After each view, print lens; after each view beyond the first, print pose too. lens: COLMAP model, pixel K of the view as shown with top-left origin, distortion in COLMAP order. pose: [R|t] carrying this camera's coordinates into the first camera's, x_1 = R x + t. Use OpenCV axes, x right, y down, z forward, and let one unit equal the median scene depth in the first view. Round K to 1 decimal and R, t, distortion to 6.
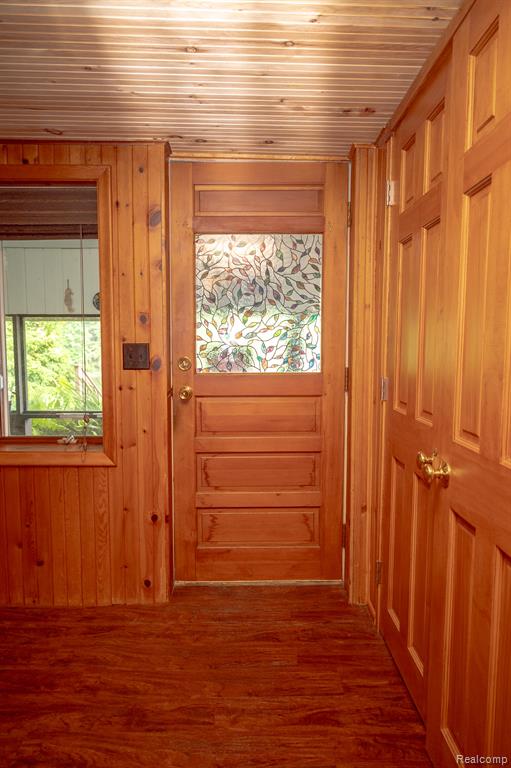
lens RADIAL K [[520.4, 0, 253.9], [0, 520.4, 386.8], [0, 0, 1]] dist [-0.003848, 0.004394]
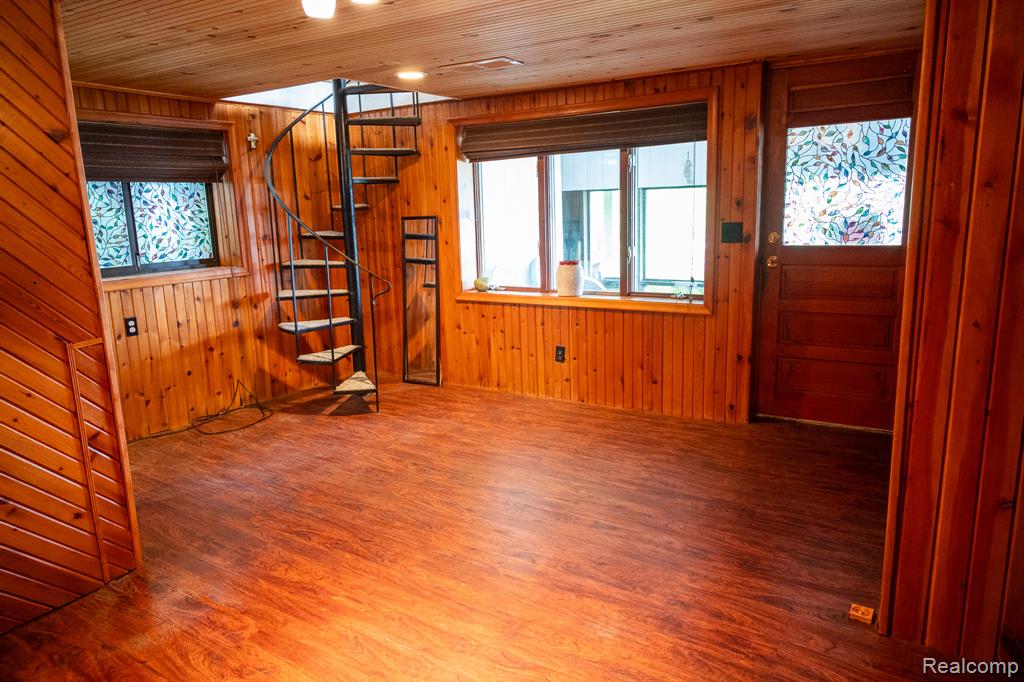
lens RADIAL K [[693.1, 0, 505.9], [0, 693.1, 341.5], [0, 0, 1]] dist [-0.000996, 0.001929]
pose [[0.825424, 0.081446, -0.558607, 0.279701], [-0.014083, 0.992200, 0.123855, 0.004890], [0.564337, -0.094366, 0.820133, -0.717680]]
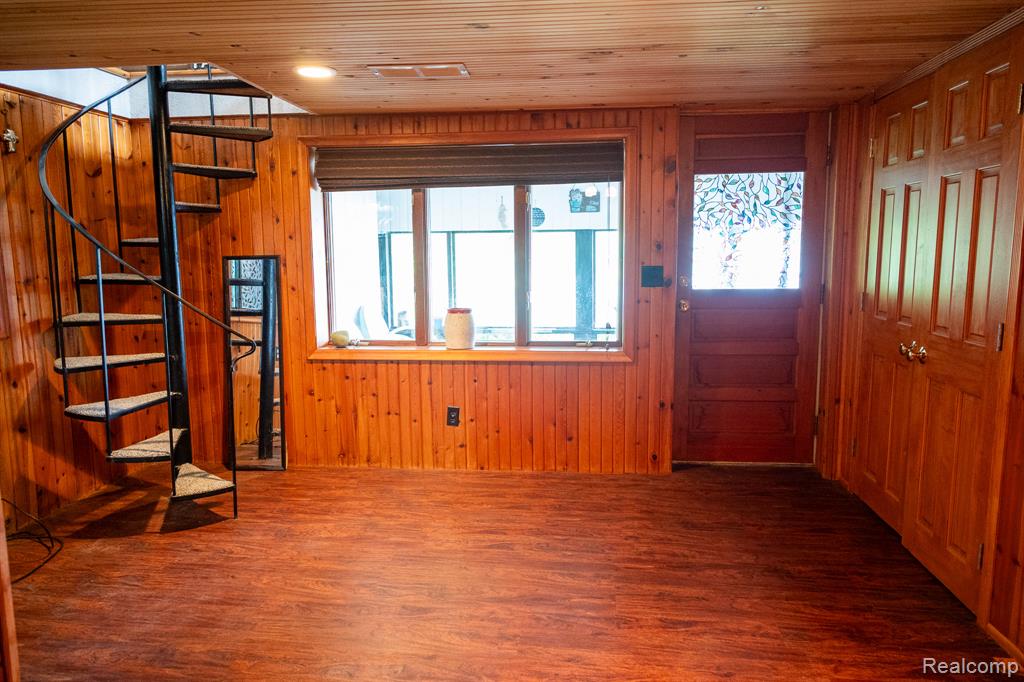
lens RADIAL K [[693.8, 0, 508.2], [0, 693.8, 337.6], [0, 0, 1]] dist [-0.003848, 0.004394]
pose [[0.991554, 0.005880, -0.129561, -0.329372], [0.000281, 0.998872, 0.047484, 0.009268], [0.129694, -0.047119, 0.990434, -0.671360]]
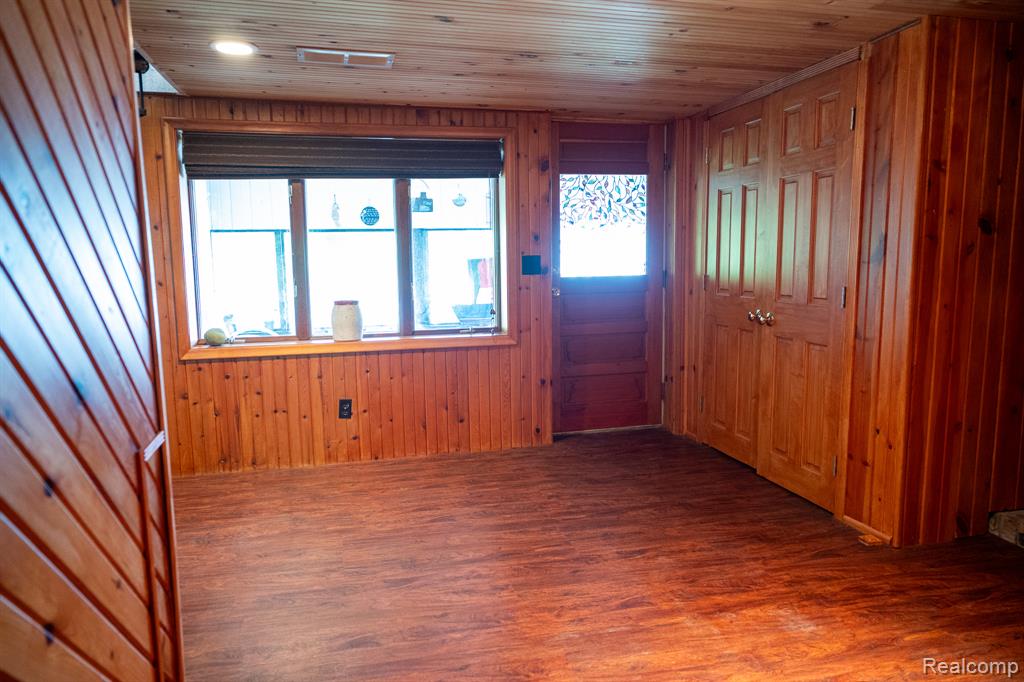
lens RADIAL K [[693.1, 0, 505.9], [0, 693.1, 341.5], [0, 0, 1]] dist [-0.000996, 0.001929]
pose [[0.975403, -0.043053, 0.216185, -0.652995], [0.034180, 0.998419, 0.044621, 0.055798], [-0.217765, -0.036134, 0.975332, -0.739768]]
